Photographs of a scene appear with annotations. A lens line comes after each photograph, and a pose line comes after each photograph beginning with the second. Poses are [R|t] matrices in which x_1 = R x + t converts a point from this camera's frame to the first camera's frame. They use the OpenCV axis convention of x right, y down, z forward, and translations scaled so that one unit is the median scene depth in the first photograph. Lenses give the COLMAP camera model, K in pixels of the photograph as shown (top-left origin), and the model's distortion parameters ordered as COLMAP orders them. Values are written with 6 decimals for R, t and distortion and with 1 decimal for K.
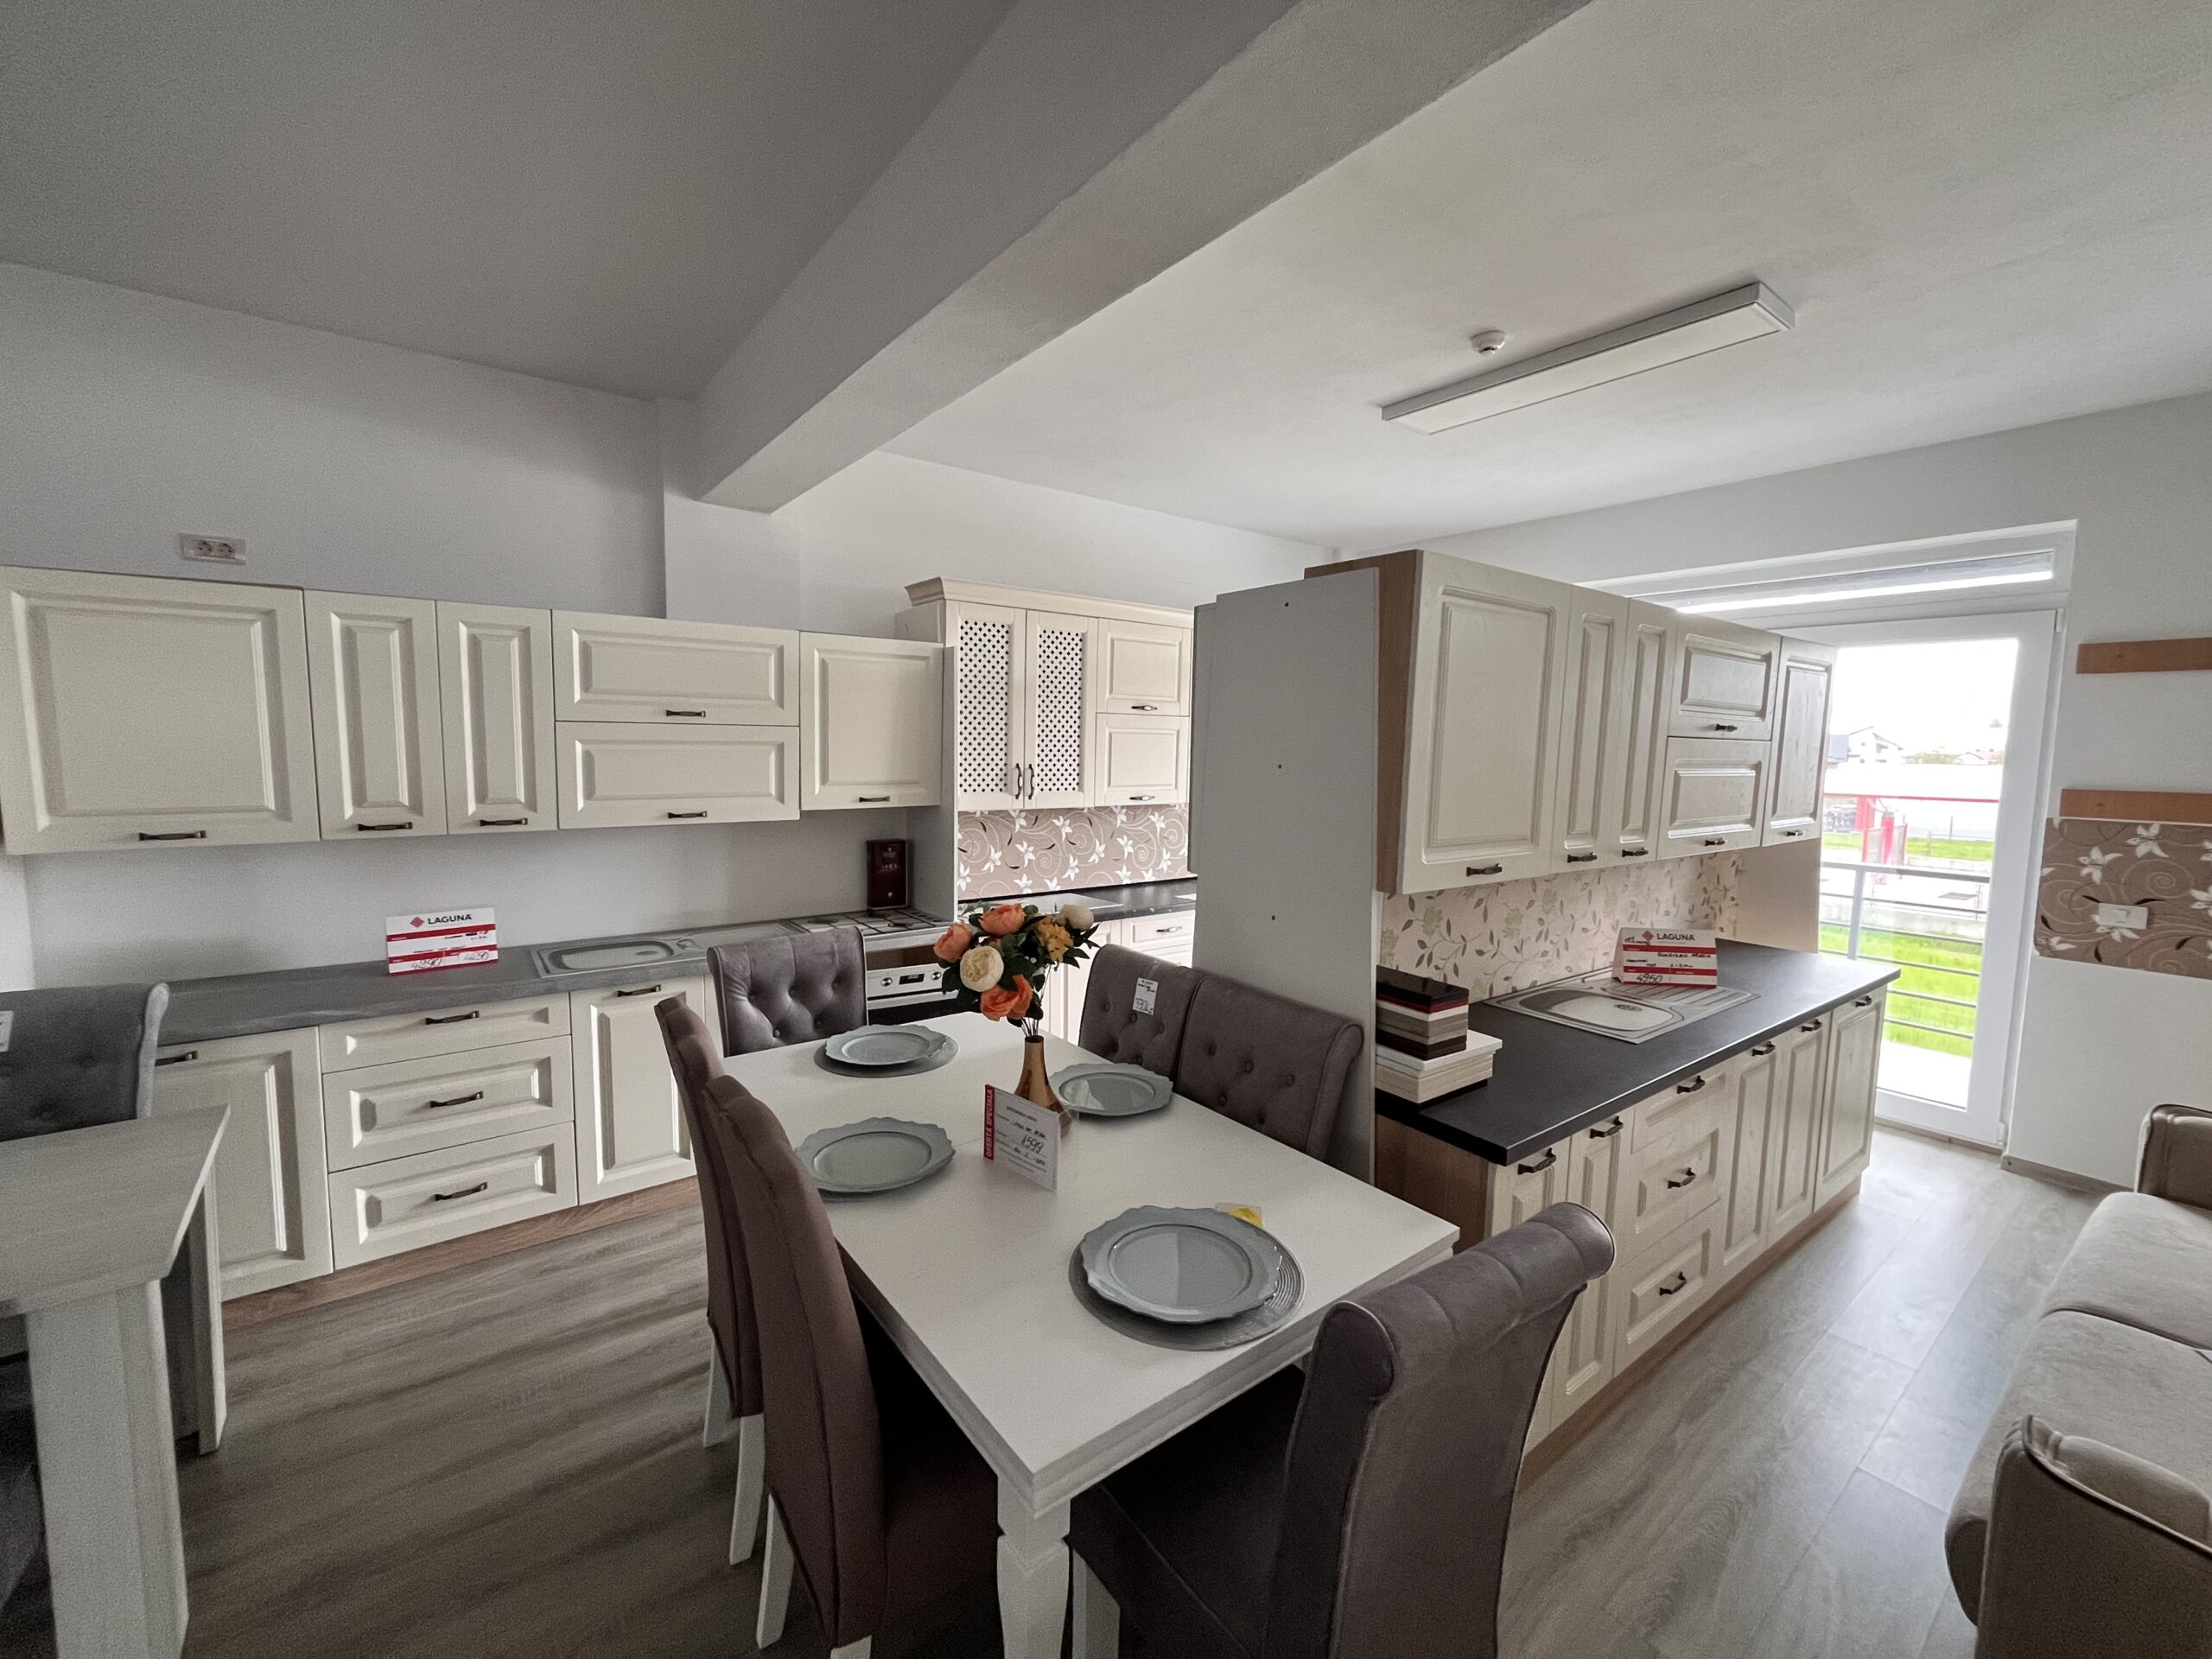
lens RADIAL K [[894.8, 0, 1100.2], [0, 894.8, 822.0], [0, 0, 1]] dist [0.004338, -0.005498]
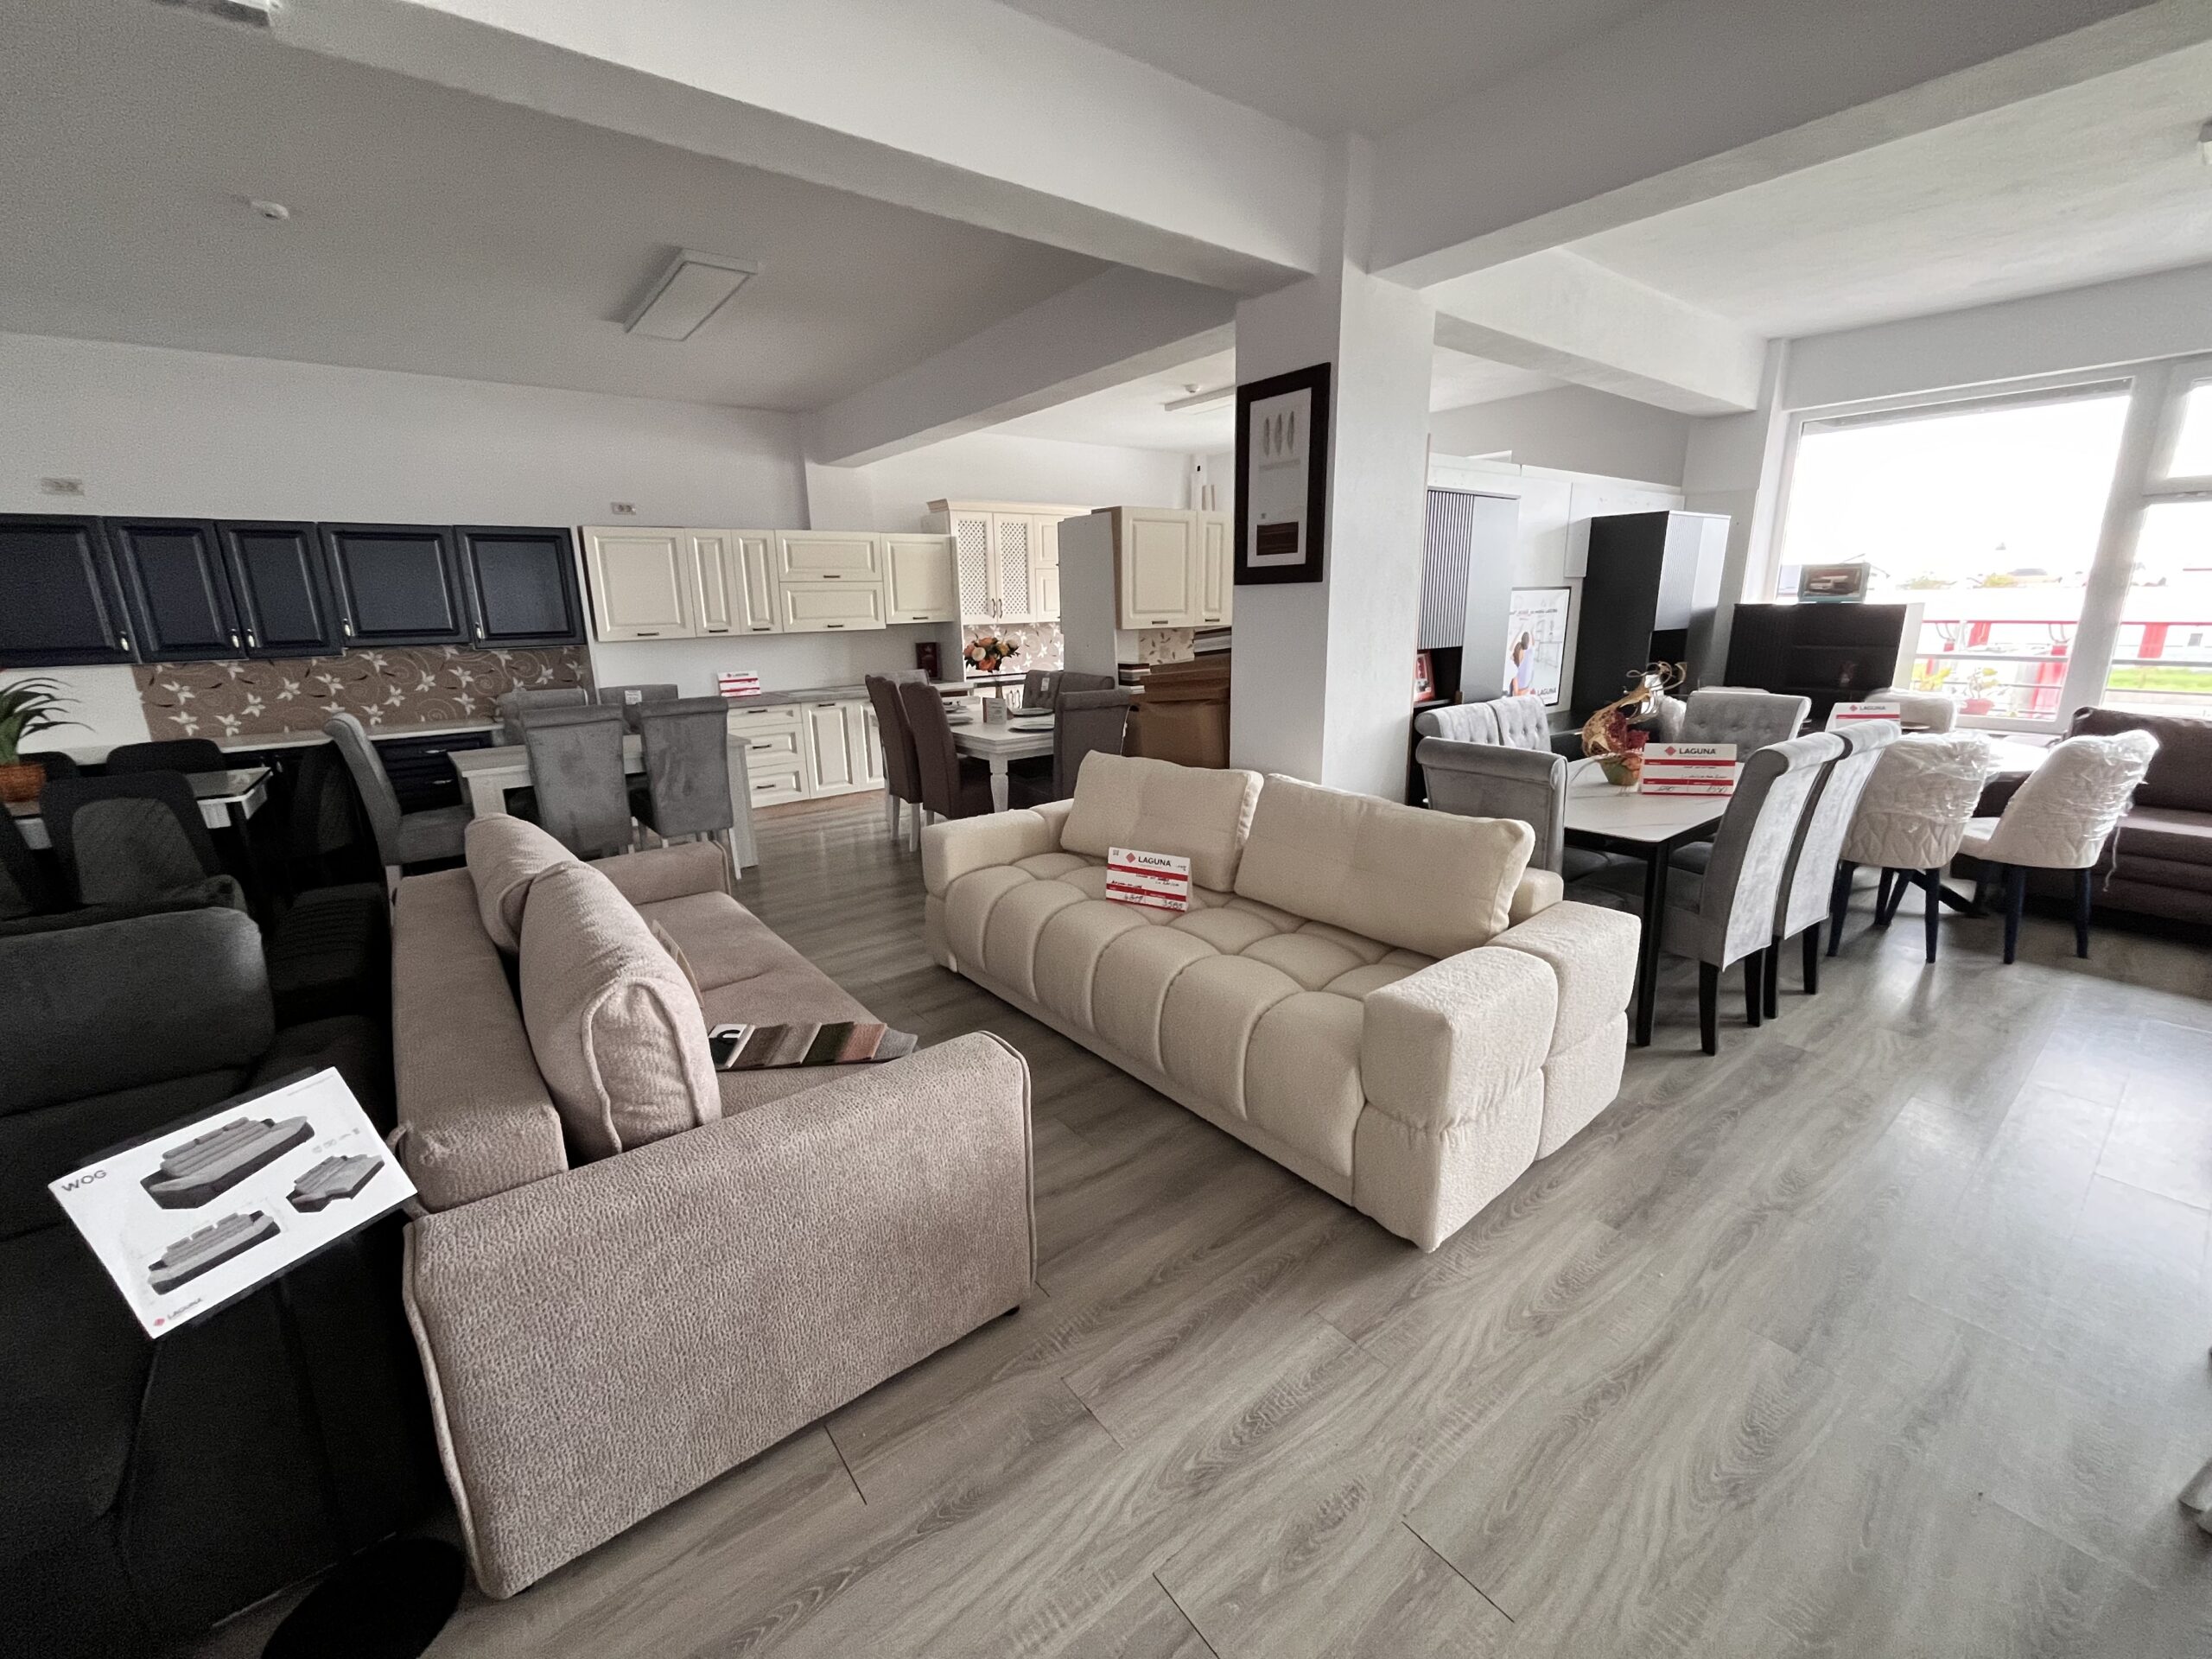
lens RADIAL K [[894.8, 0, 1100.2], [0, 894.8, 822.0], [0, 0, 1]] dist [0.004338, -0.005498]
pose [[0.999203, -0.039921, 0.000480, 0.150839], [0.039372, 0.987309, 0.153852, 0.157356], [-0.006616, -0.153710, 0.988094, -1.233705]]
